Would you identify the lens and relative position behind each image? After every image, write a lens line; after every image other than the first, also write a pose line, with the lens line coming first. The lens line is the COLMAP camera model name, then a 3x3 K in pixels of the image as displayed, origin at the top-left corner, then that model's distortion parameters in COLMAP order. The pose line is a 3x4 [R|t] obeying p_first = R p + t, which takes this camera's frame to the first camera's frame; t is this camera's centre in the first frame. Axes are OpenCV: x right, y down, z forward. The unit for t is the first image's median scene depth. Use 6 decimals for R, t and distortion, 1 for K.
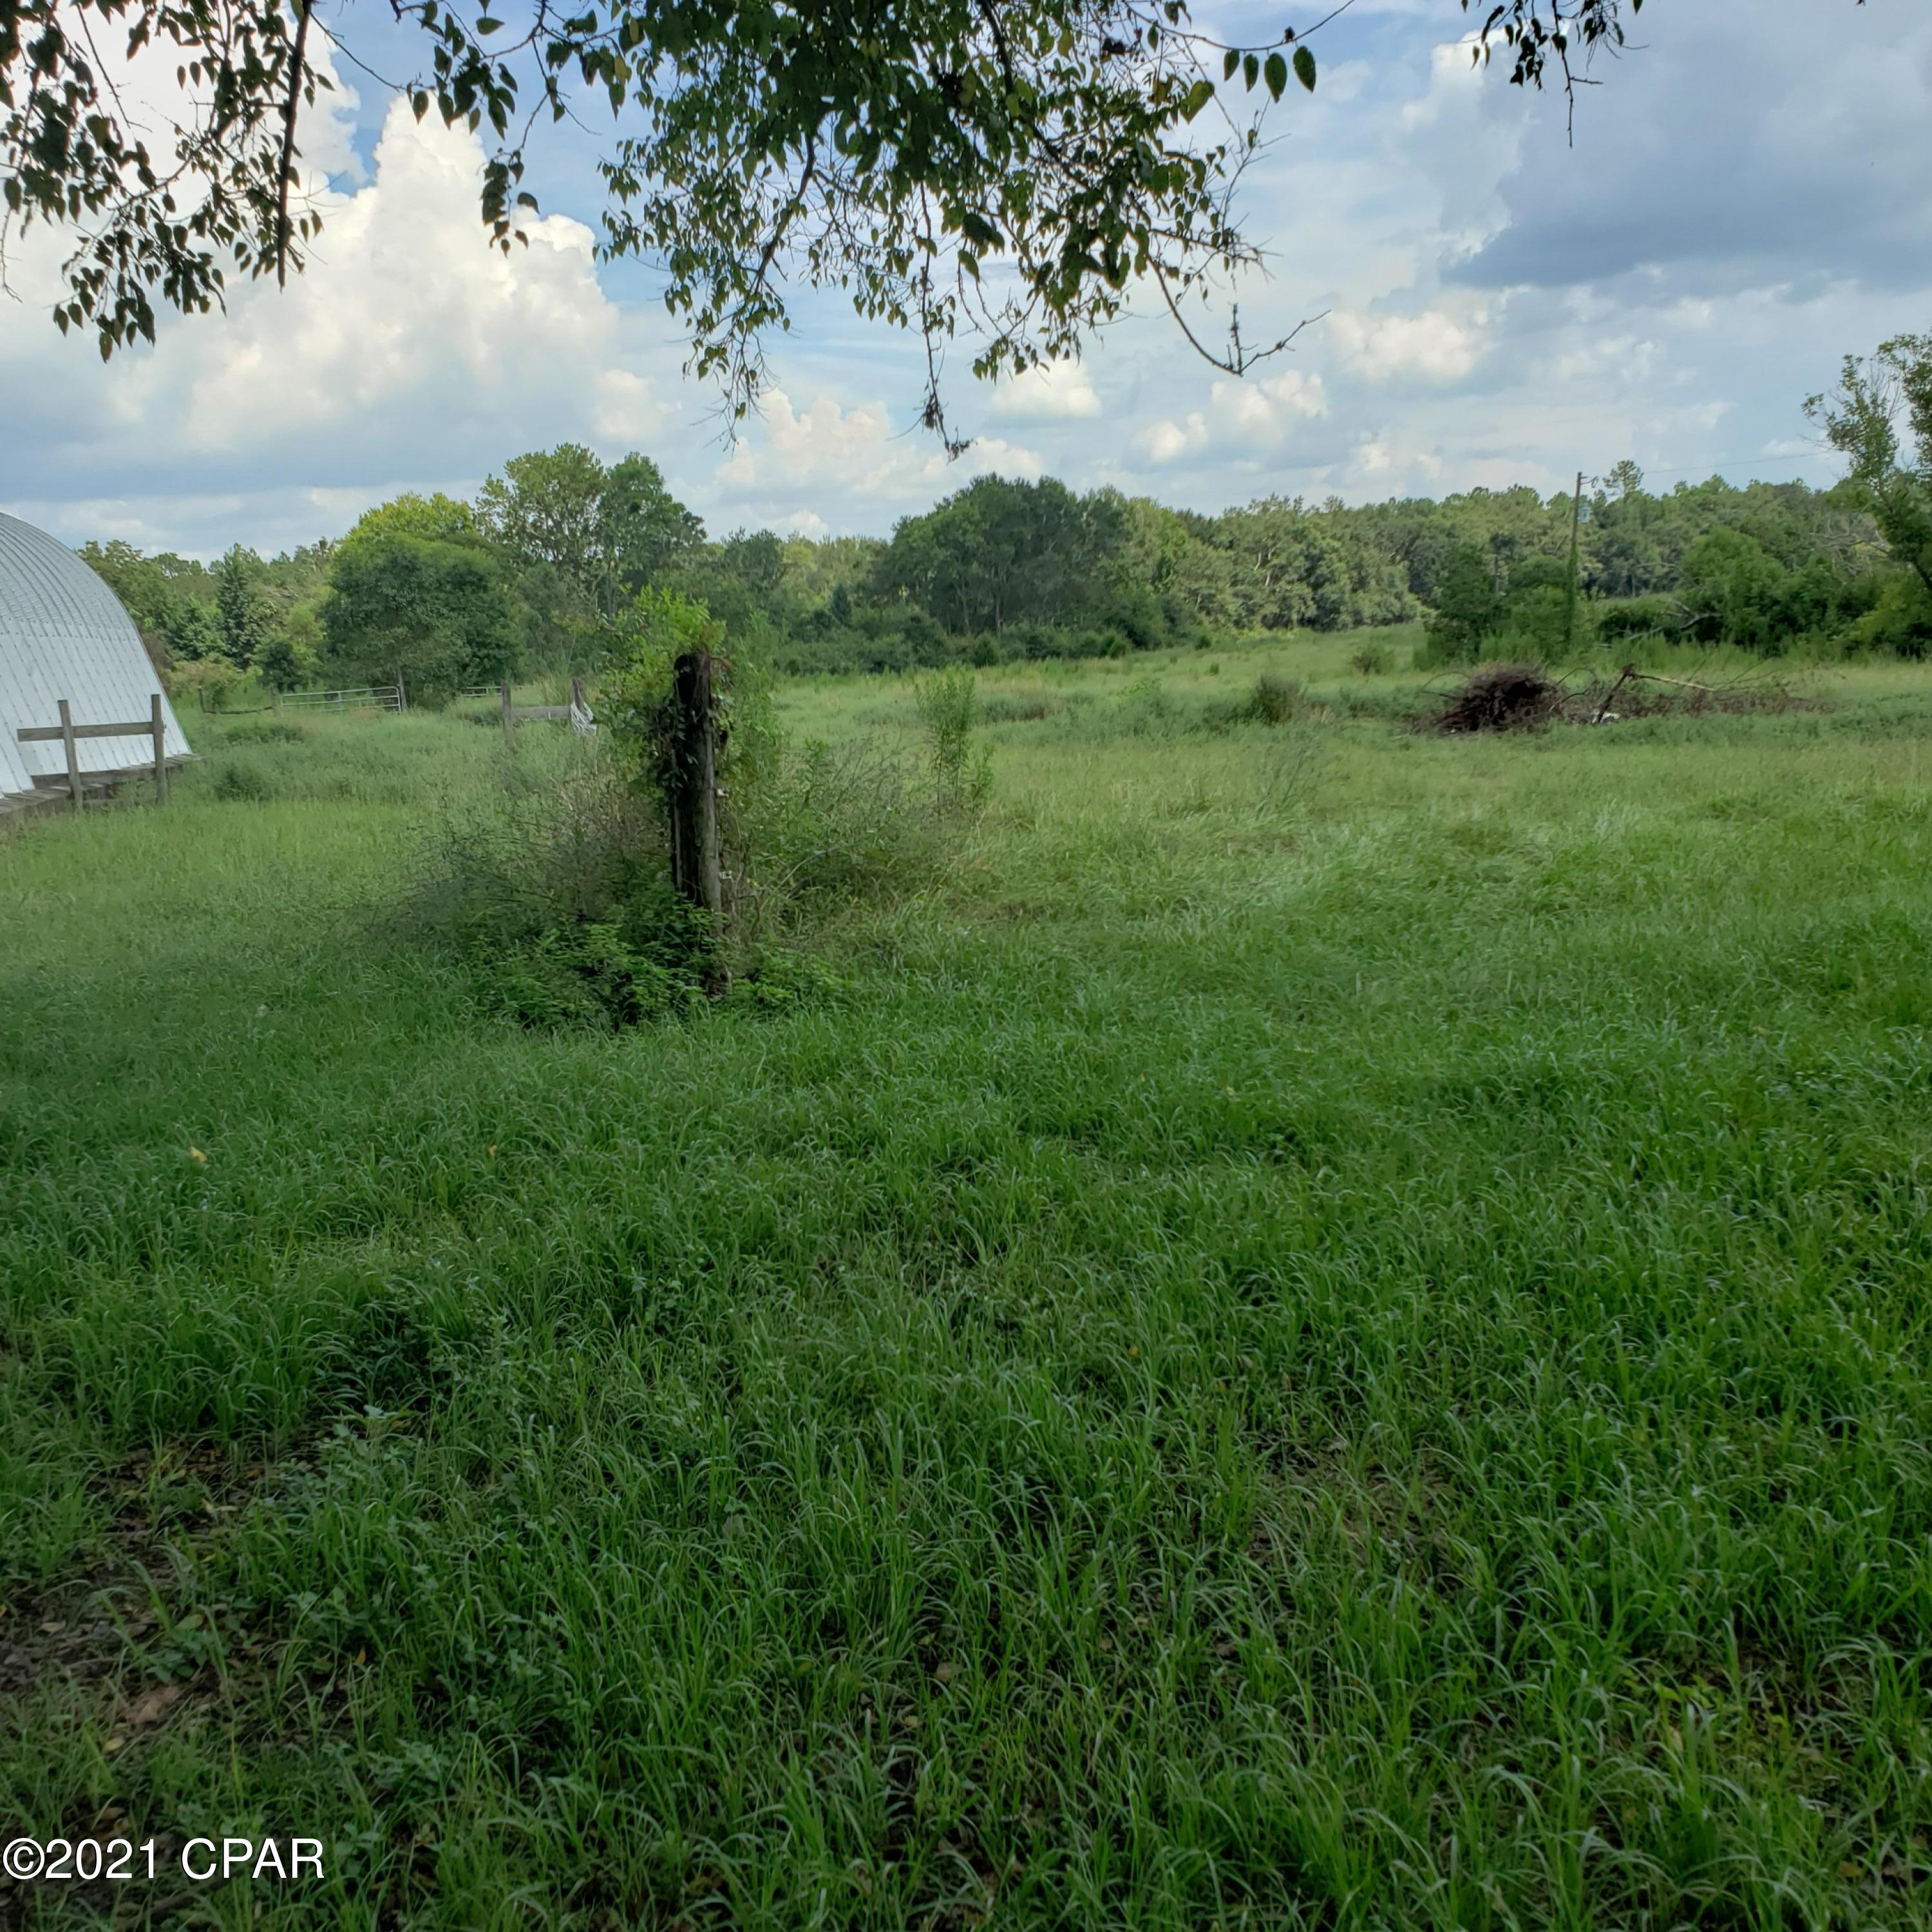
lens RADIAL K [[2061.7, 0, 953.4], [0, 2061.7, 969.8], [0, 0, 1]] dist [0.007757, 0.000000]
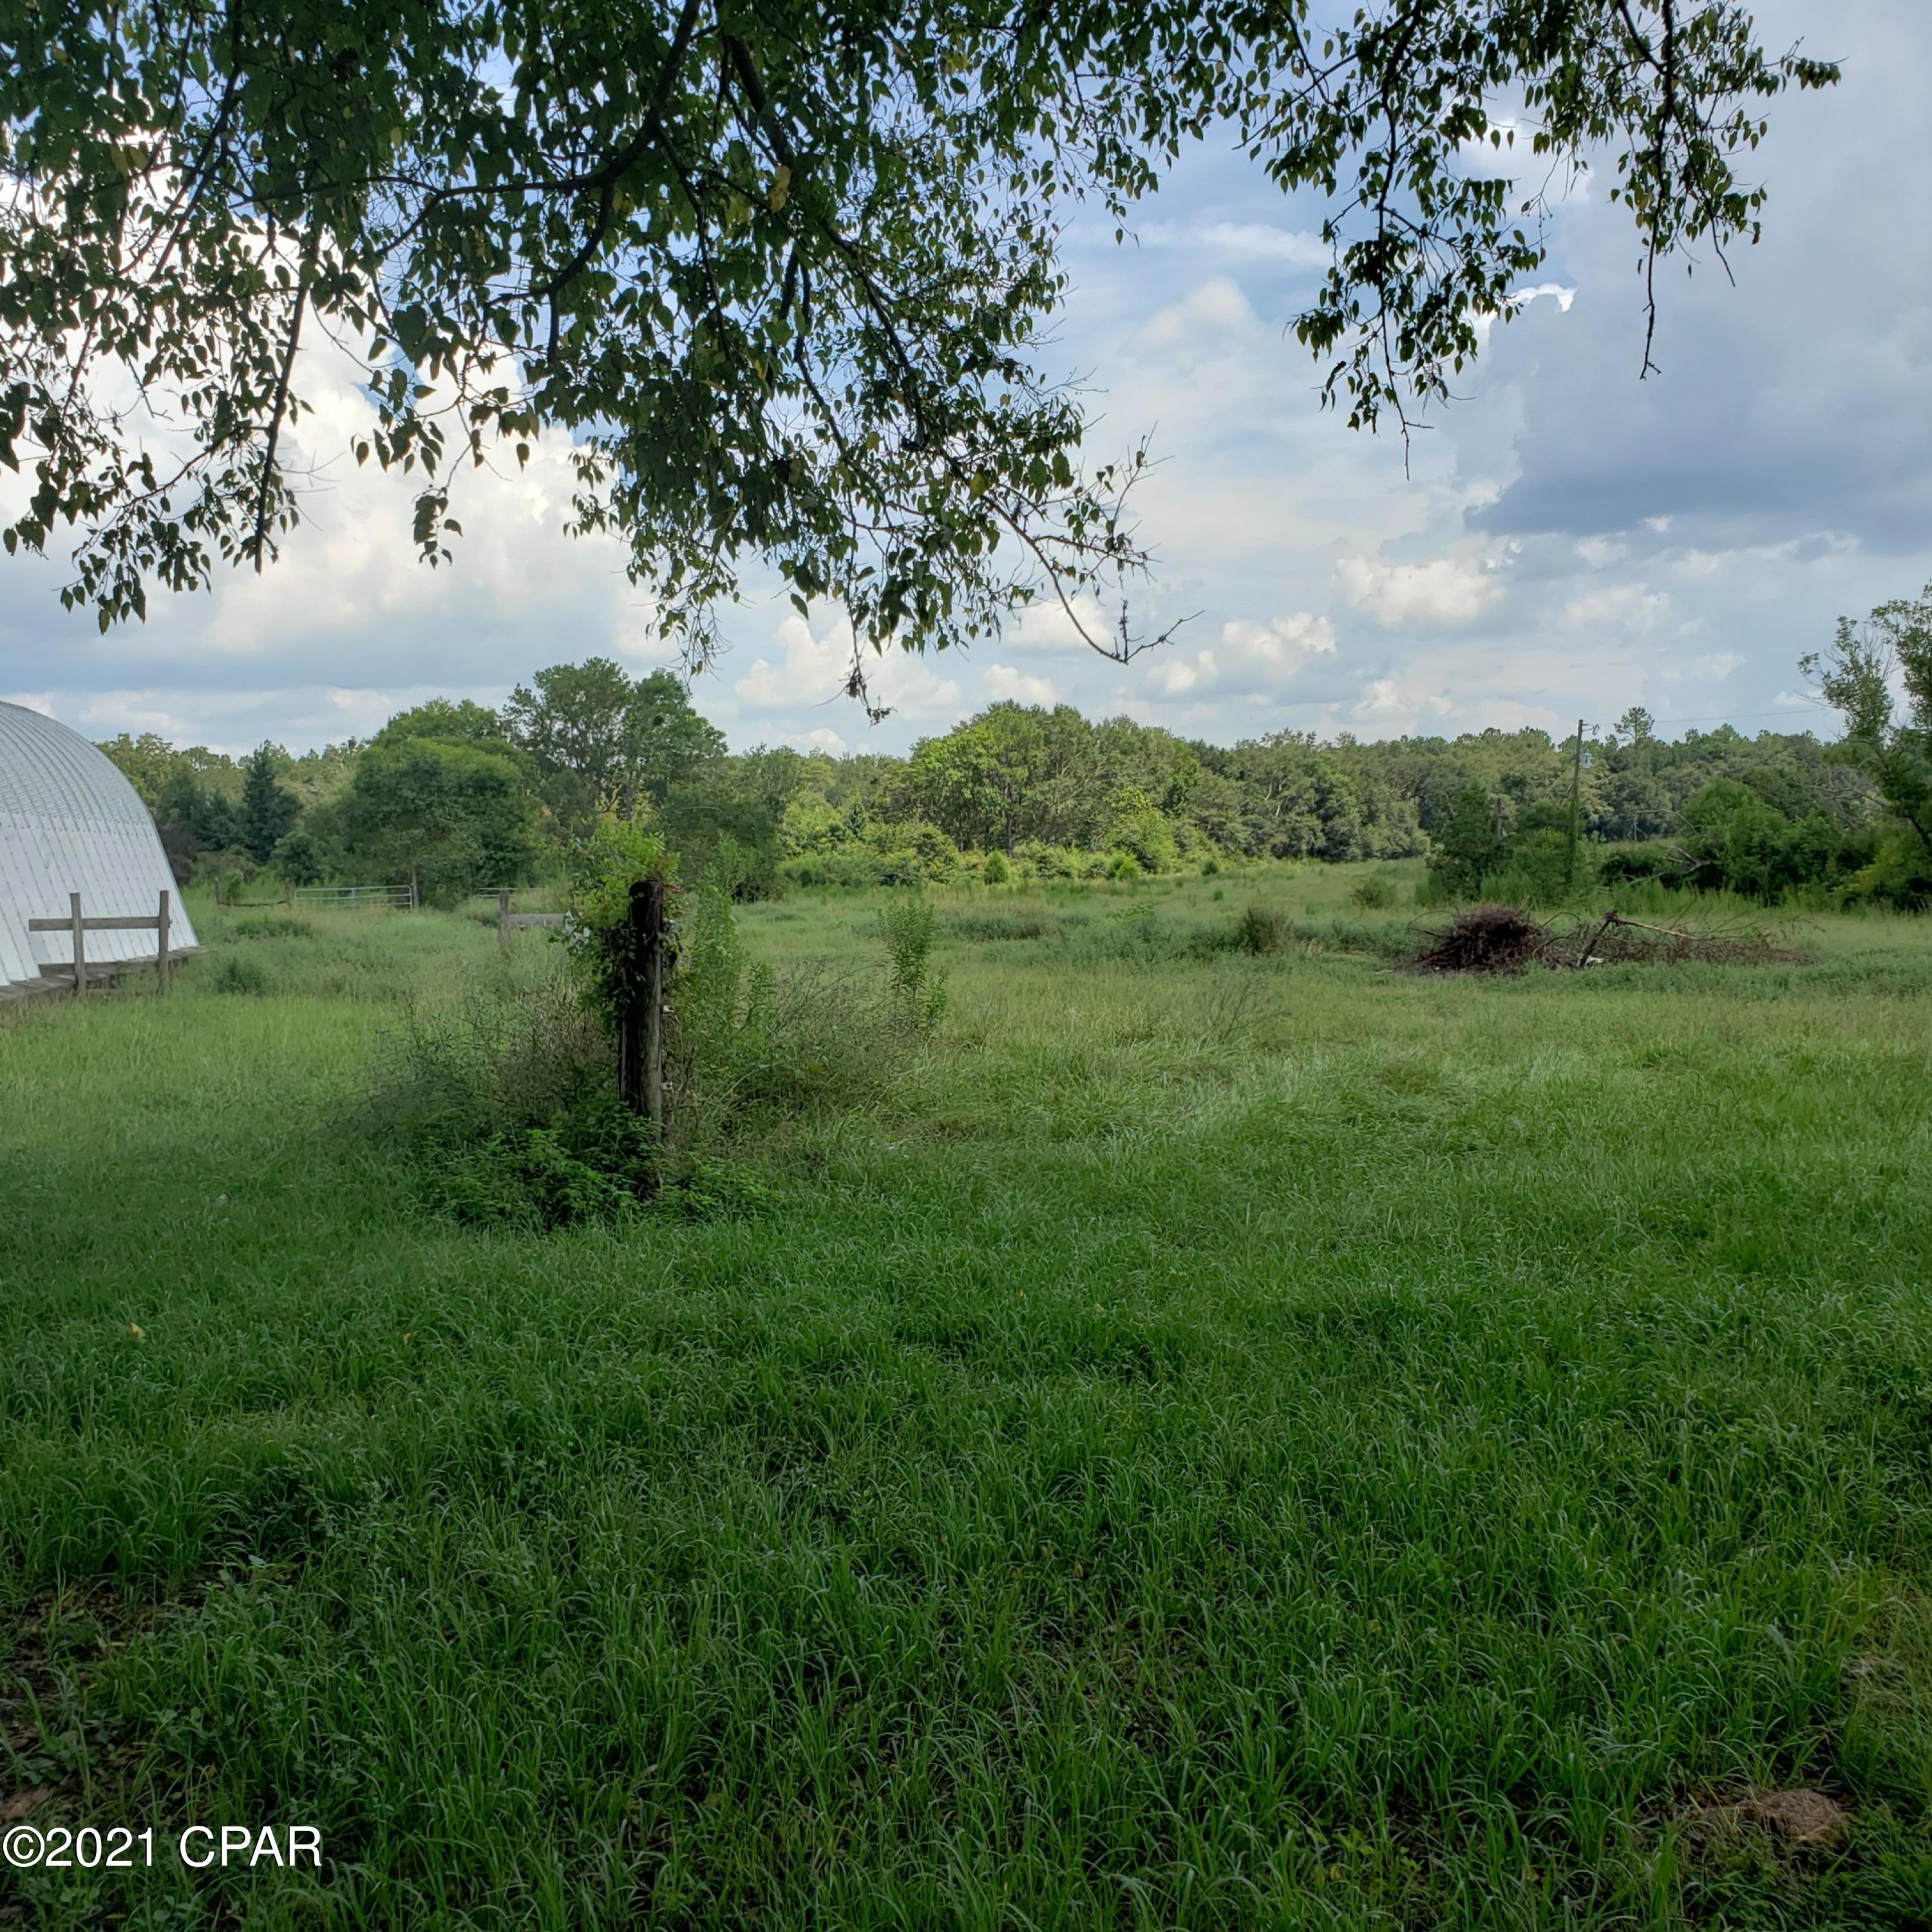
lens RADIAL K [[2061.7, 0, 951.0], [0, 2061.7, 964.3], [0, 0, 1]] dist [0.007757, 0.000000]
pose [[0.999259, 0.037656, -0.007919, 0.061219], [-0.038283, 0.993656, -0.105742, -0.003385], [0.003887, 0.105966, 0.994362, -0.098122]]
